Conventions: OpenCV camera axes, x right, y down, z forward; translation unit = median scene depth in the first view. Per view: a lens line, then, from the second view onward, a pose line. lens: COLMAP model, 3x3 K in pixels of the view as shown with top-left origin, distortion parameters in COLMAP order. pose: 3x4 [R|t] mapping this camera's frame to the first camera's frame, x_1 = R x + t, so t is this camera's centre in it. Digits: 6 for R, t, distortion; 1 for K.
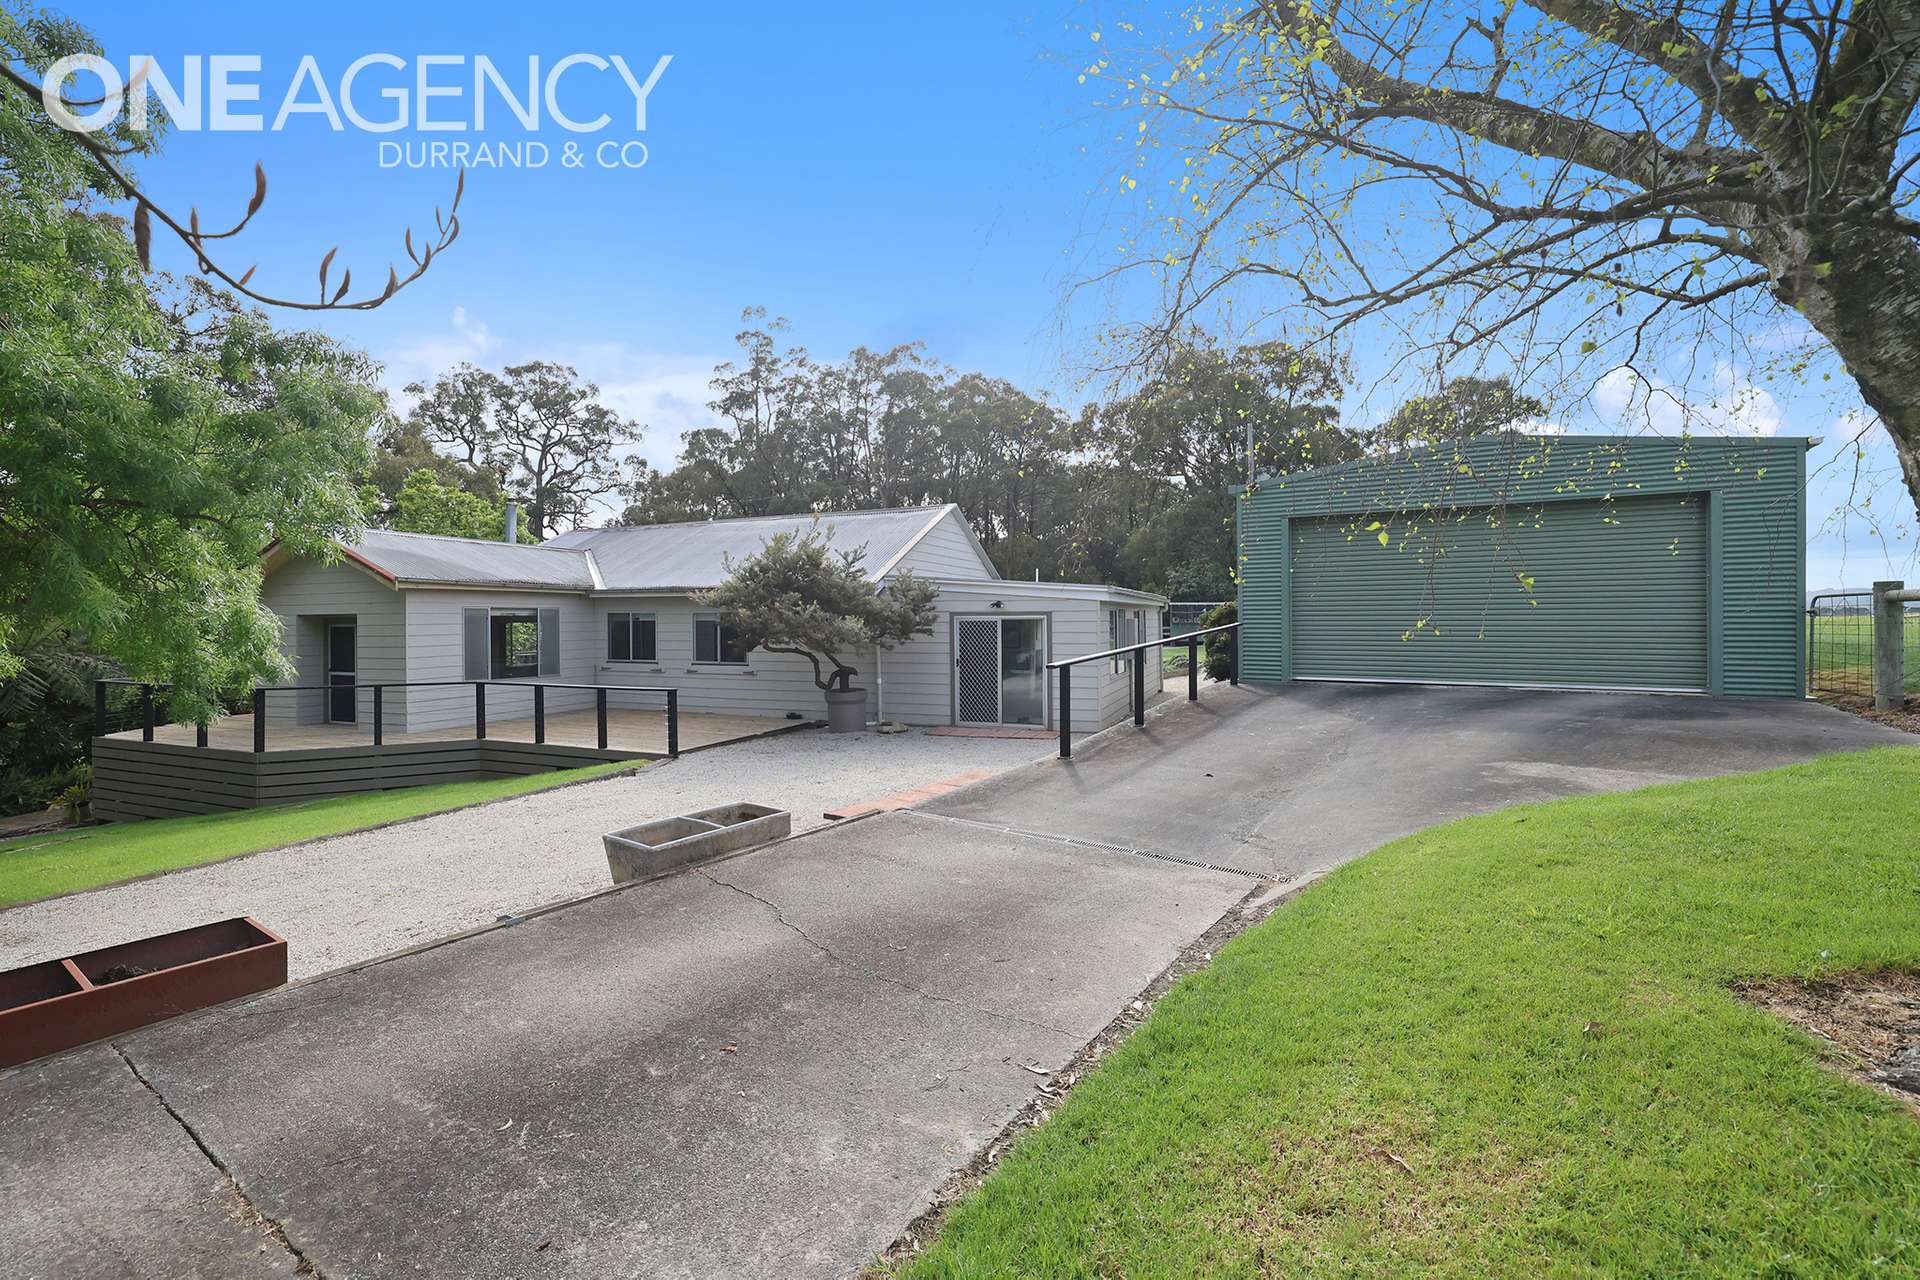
lens RADIAL K [[818.4, 0, 960.0], [0, 818.4, 640.0], [0, 0, 1]] dist [-0.000412, 0.000058]
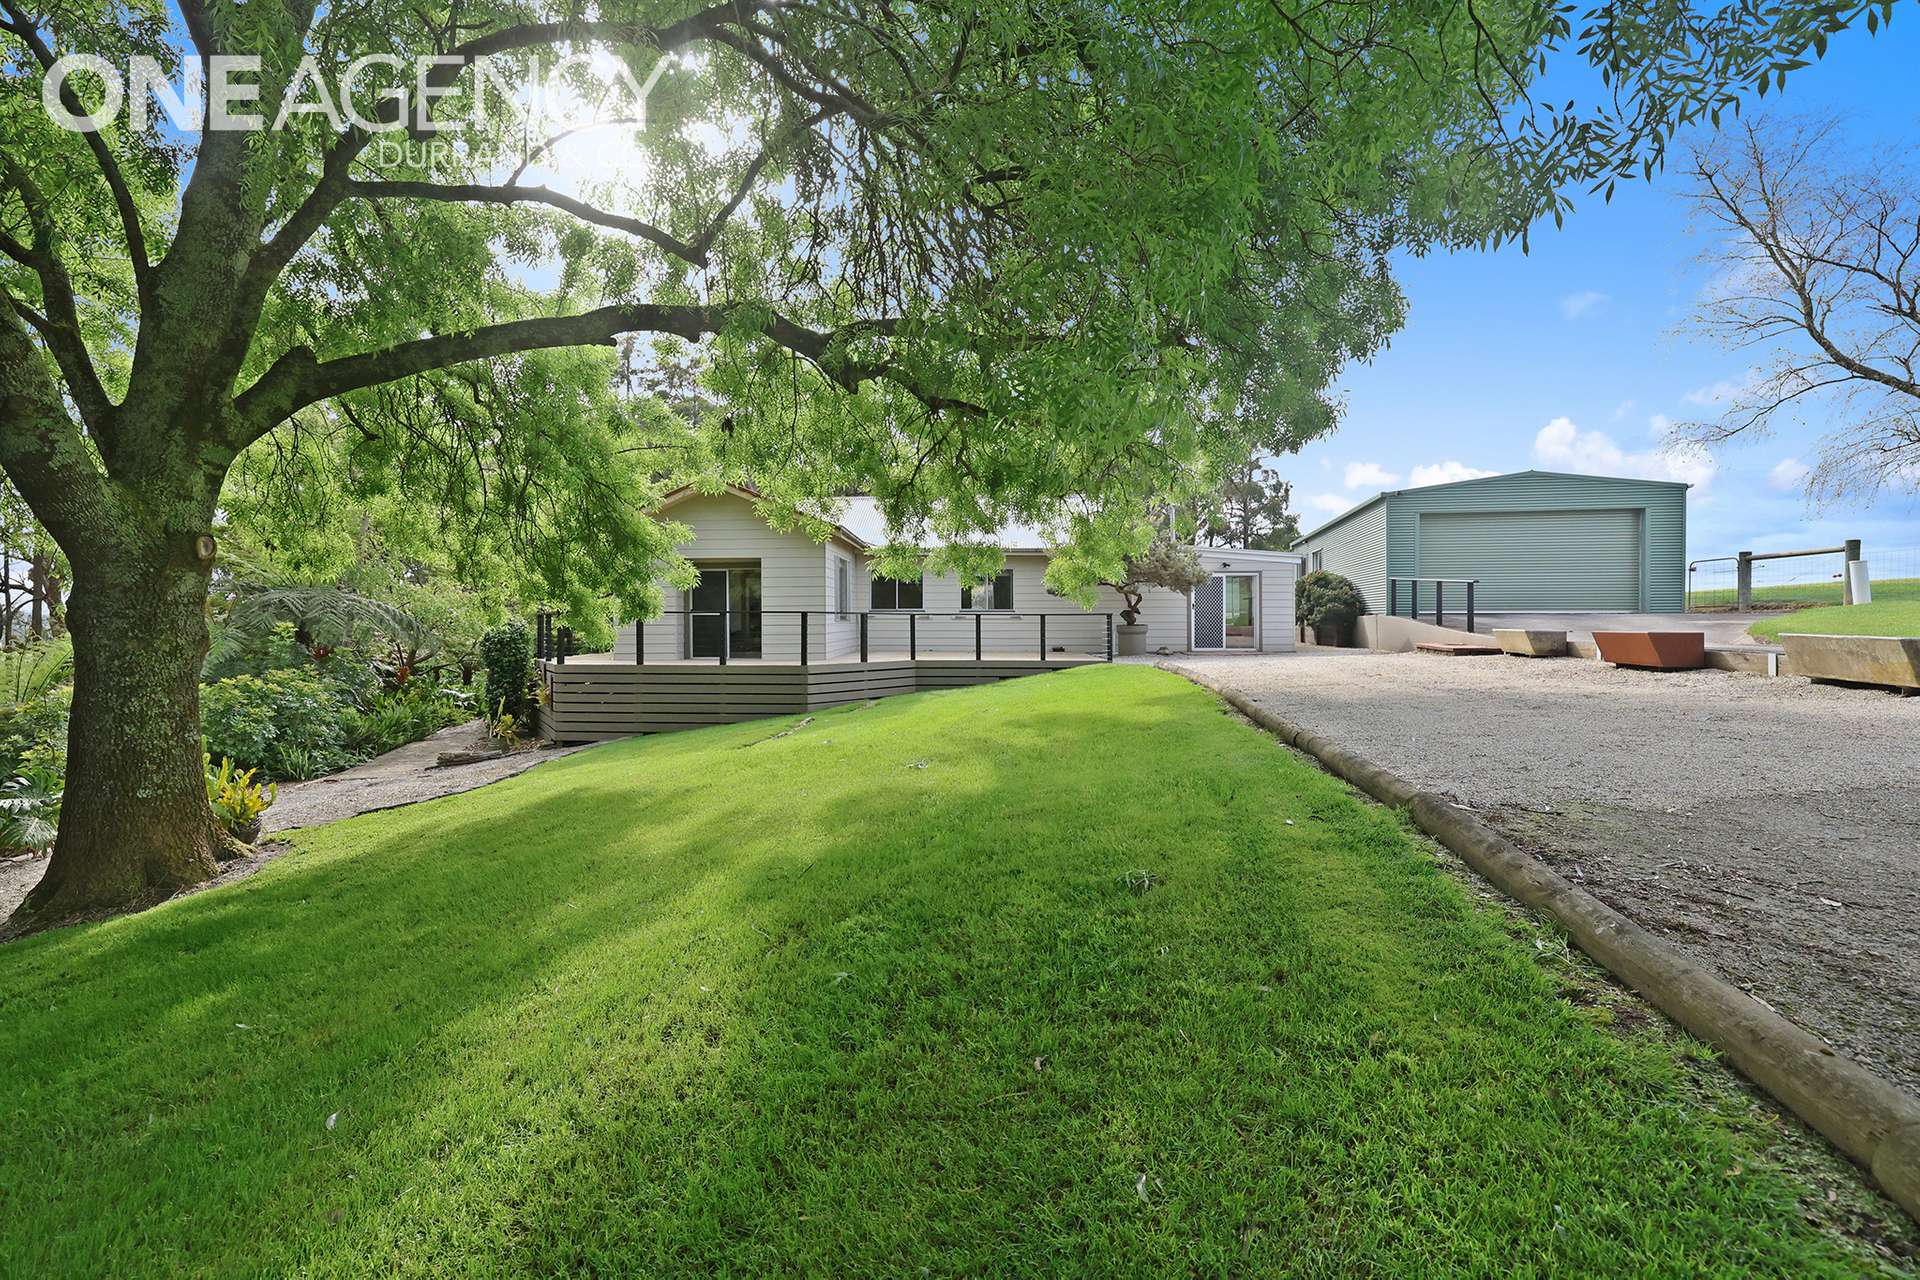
lens RADIAL K [[818.4, 0, 960.0], [0, 818.4, 640.0], [0, 0, 1]] dist [-0.000412, 0.000058]
pose [[0.934310, -0.005508, 0.356418, -0.868544], [0.007602, 0.999961, -0.004473, 0.086987], [-0.356379, 0.006889, 0.934316, -0.162980]]
